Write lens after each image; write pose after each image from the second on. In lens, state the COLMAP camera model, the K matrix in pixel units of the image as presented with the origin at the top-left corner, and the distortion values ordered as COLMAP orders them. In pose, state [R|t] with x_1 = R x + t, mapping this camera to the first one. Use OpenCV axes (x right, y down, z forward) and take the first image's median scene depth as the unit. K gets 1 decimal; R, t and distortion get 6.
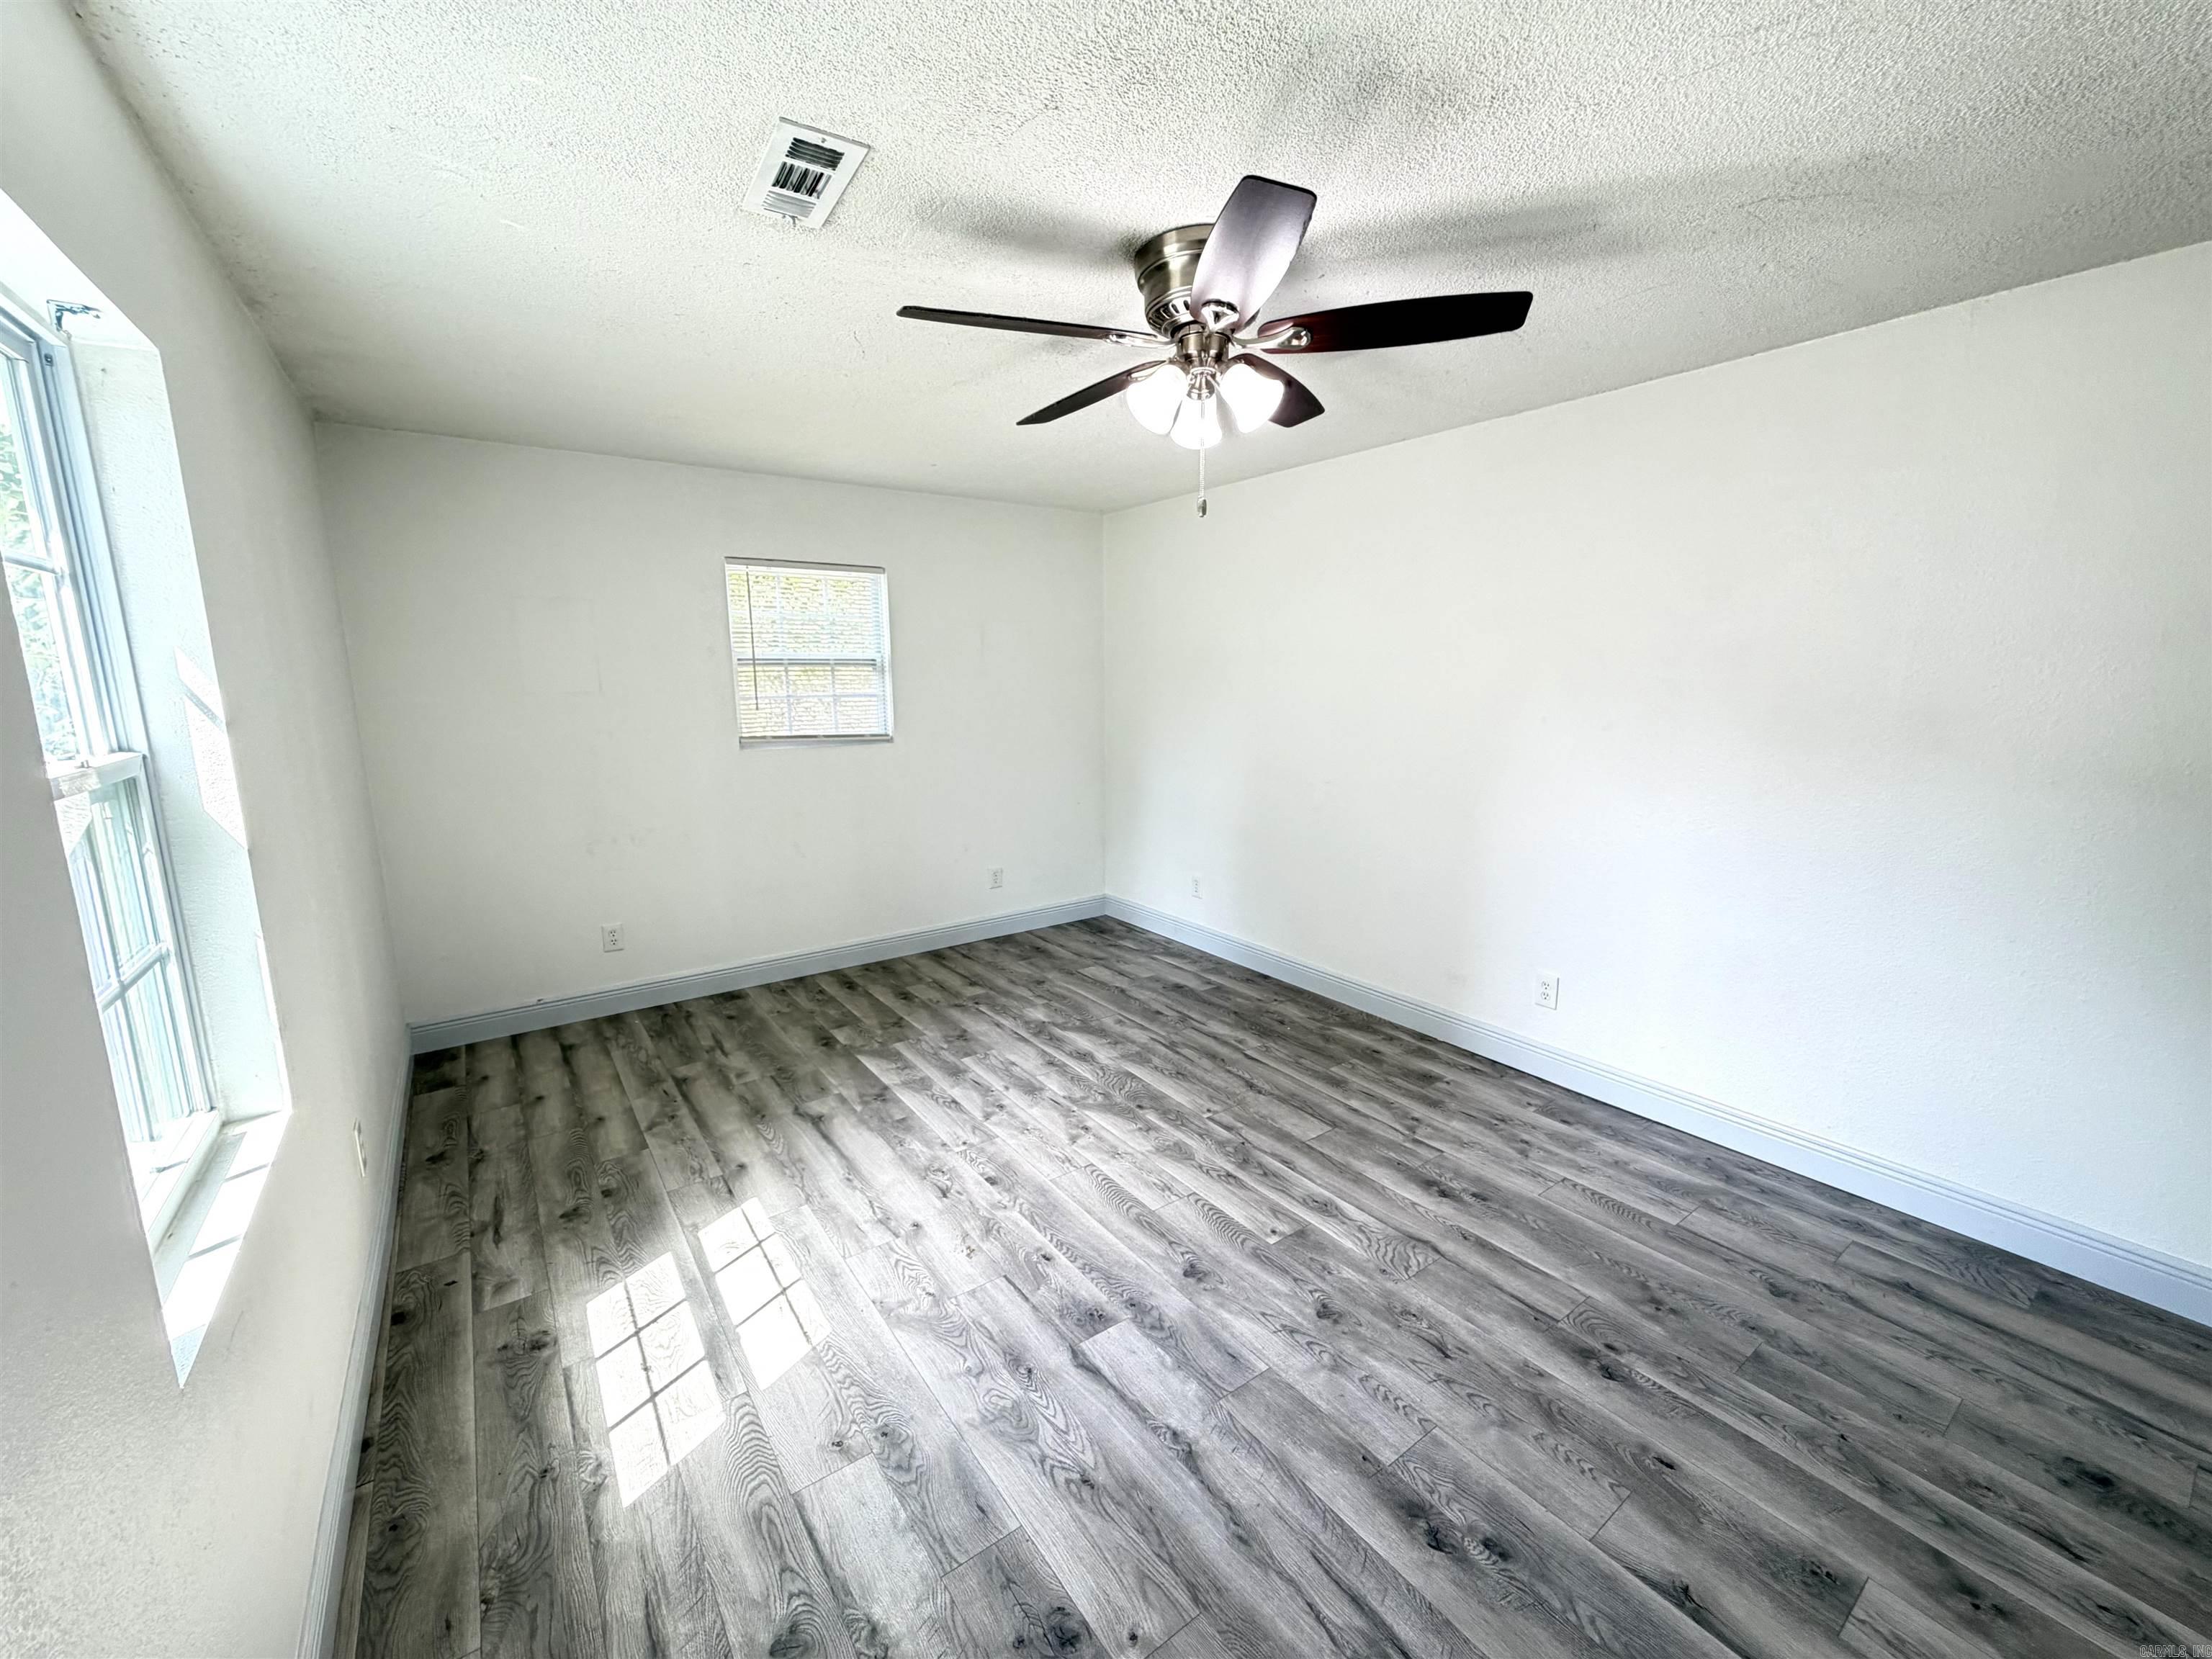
lens RADIAL K [[887.8, 0, 1099.3], [0, 887.8, 826.6], [0, 0, 1]] dist [-0.000141, 0.000256]
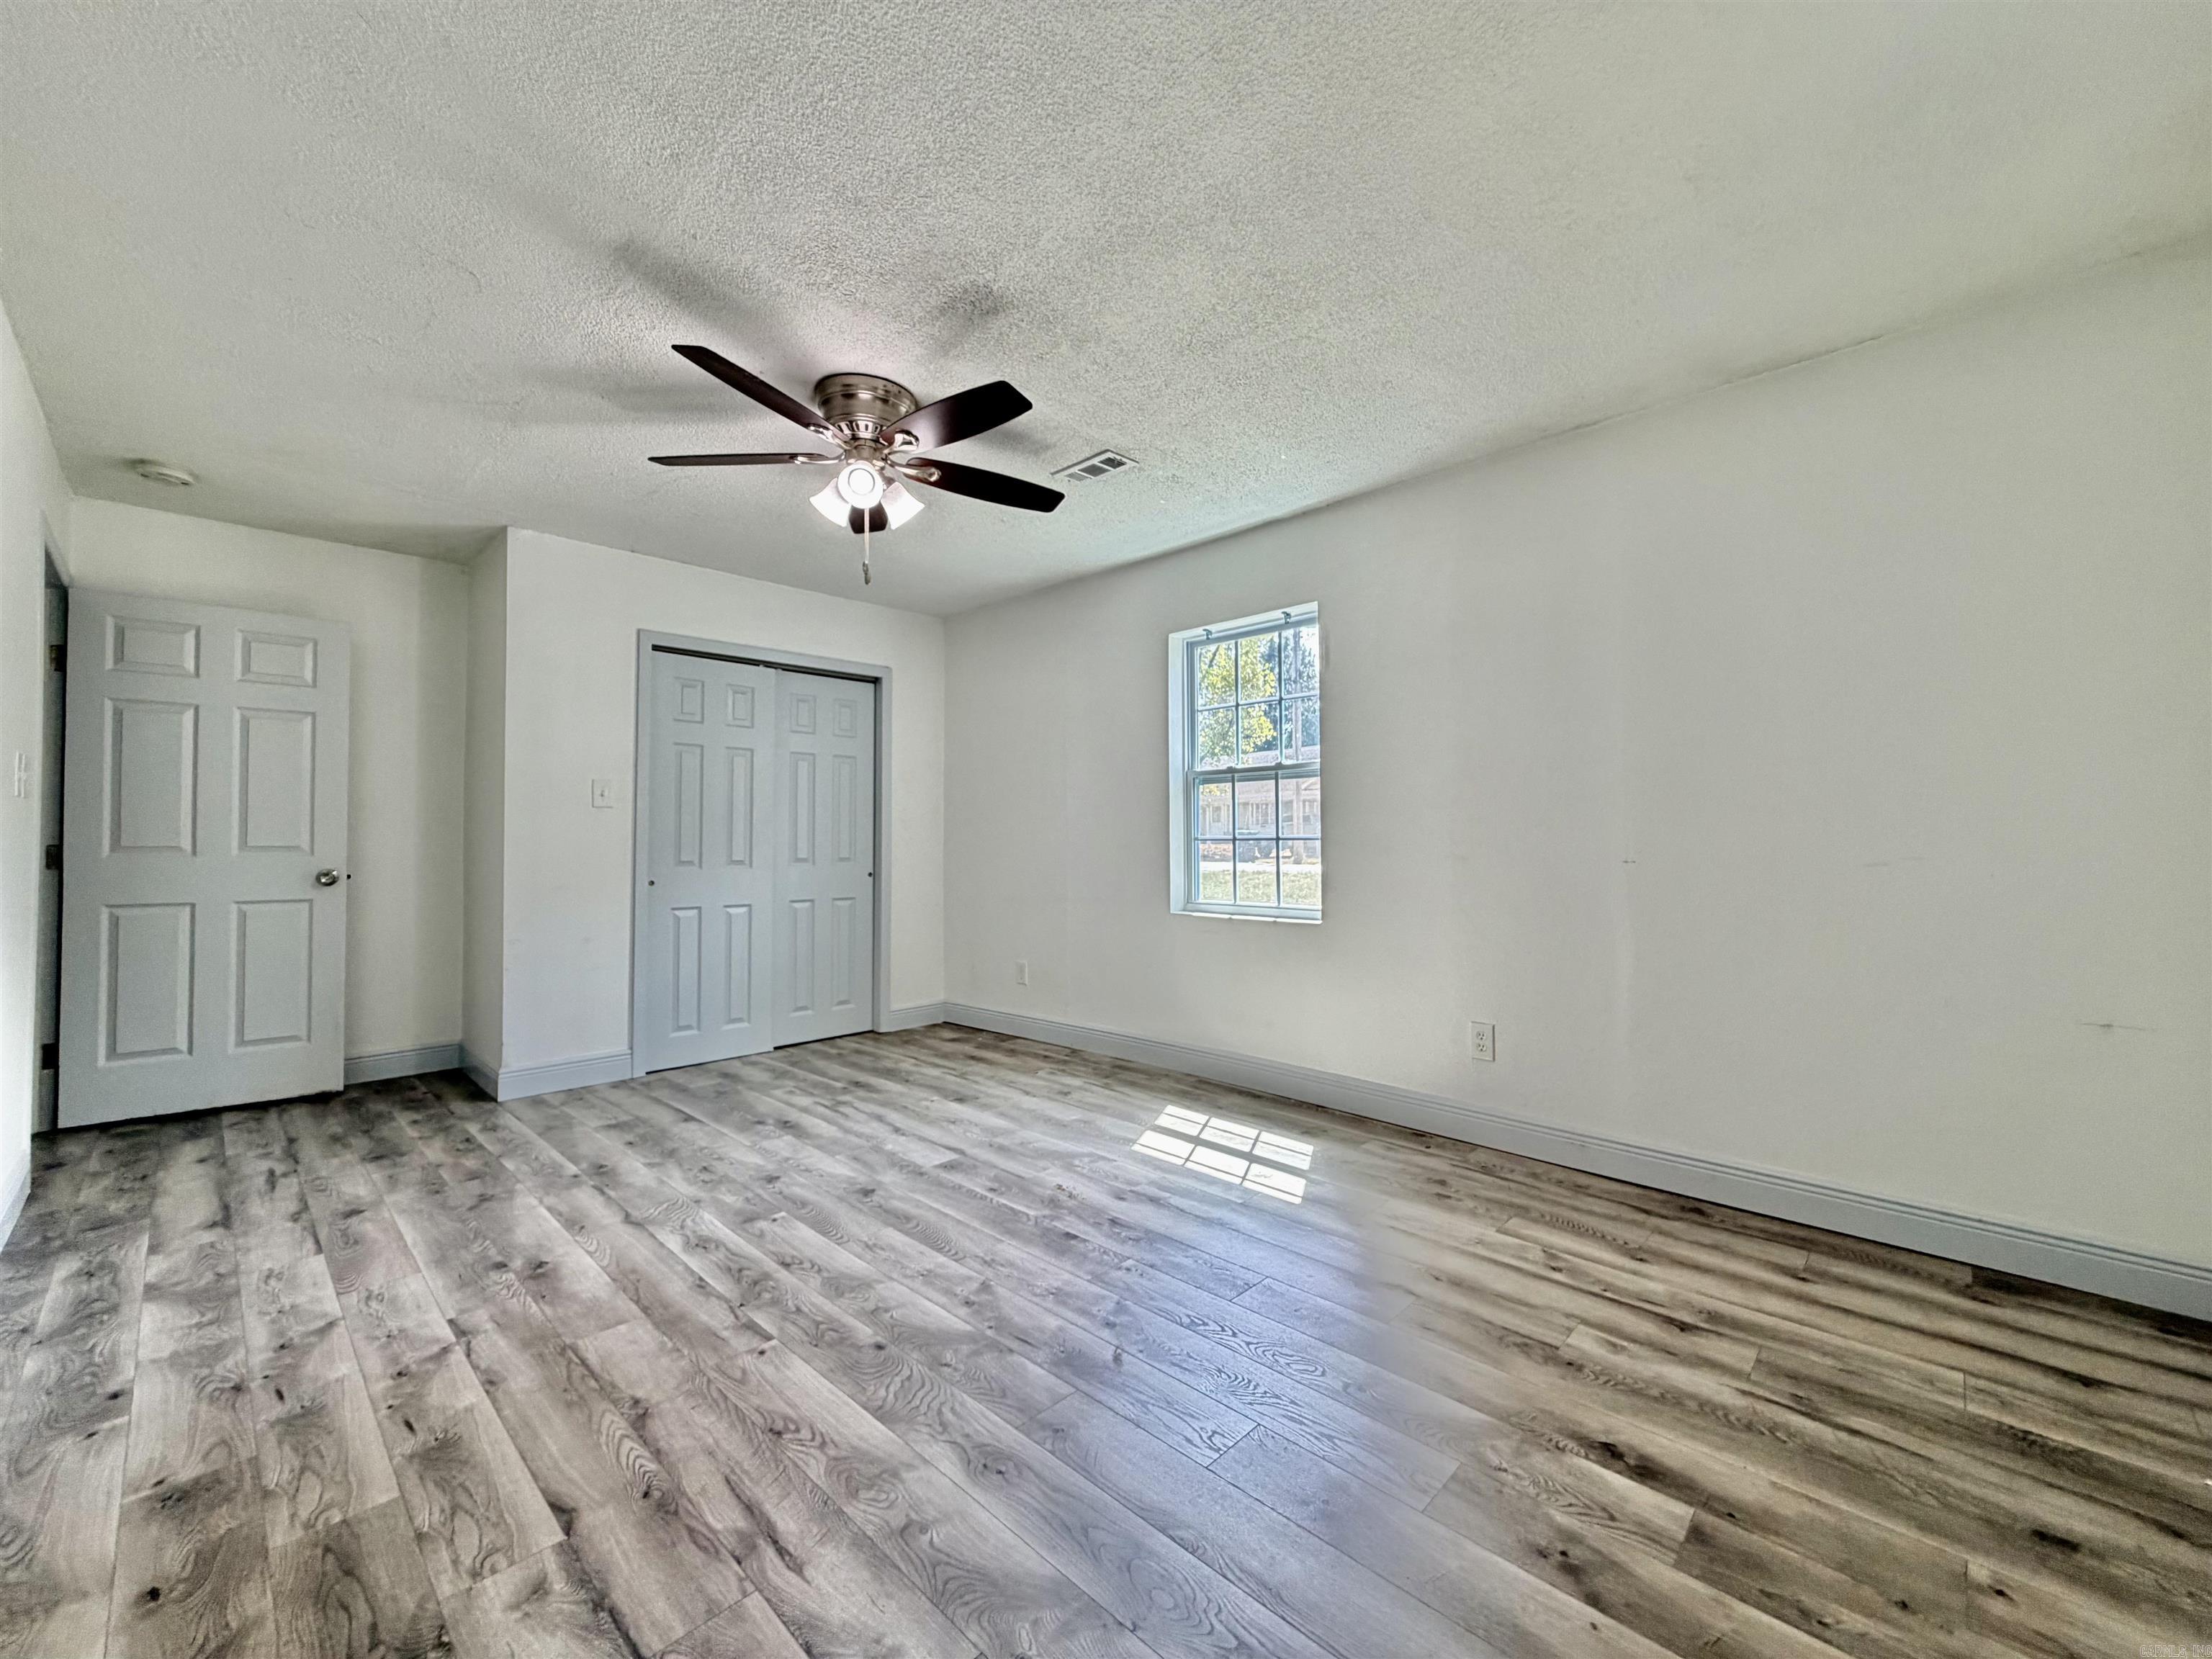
lens RADIAL K [[887.8, 0, 1099.3], [0, 887.8, 826.6], [0, 0, 1]] dist [-0.000141, 0.000256]
pose [[-0.984696, 0.005881, -0.174184, 0.002997], [-0.022059, 0.987187, 0.158036, -0.142766], [0.172882, 0.159460, -0.971949, 1.752235]]
